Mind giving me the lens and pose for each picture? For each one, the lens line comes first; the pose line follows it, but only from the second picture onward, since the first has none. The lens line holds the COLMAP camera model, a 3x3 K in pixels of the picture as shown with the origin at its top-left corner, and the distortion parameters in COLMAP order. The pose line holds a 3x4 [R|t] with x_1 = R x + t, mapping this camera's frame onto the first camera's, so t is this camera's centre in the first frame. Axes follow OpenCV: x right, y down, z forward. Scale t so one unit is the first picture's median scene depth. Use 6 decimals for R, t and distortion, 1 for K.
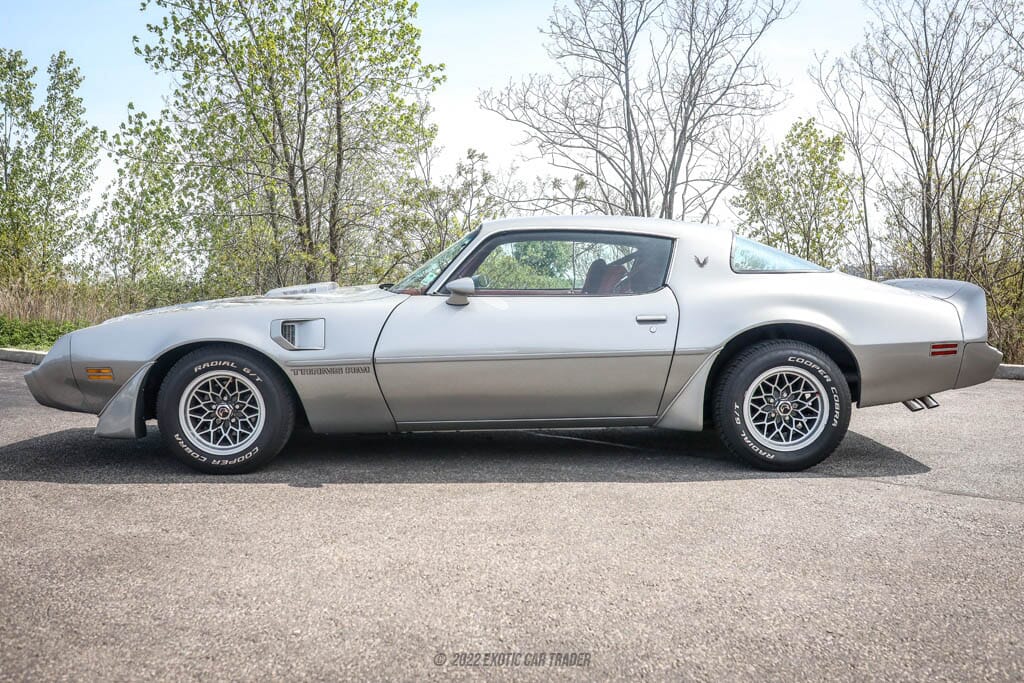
lens RADIAL K [[1482.3, 0, 512.0], [0, 1482.3, 341.5], [0, 0, 1]] dist [-0.013853, -0.043168]
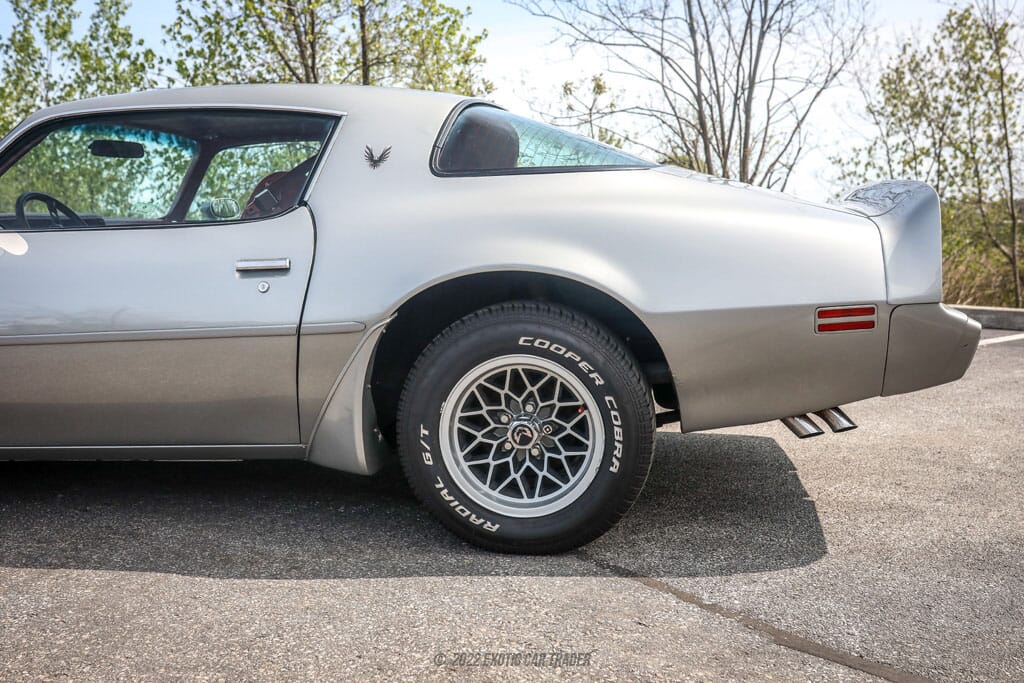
lens RADIAL K [[1266.0, 0, 512.7], [0, 1266.0, 361.7], [0, 0, 1]] dist [0.028472, 0.065441]
pose [[0.973798, 0.001541, -0.227411, 0.283994], [0.014522, 0.997515, 0.068942, -0.011300], [0.226952, -0.070438, 0.971355, 0.573840]]
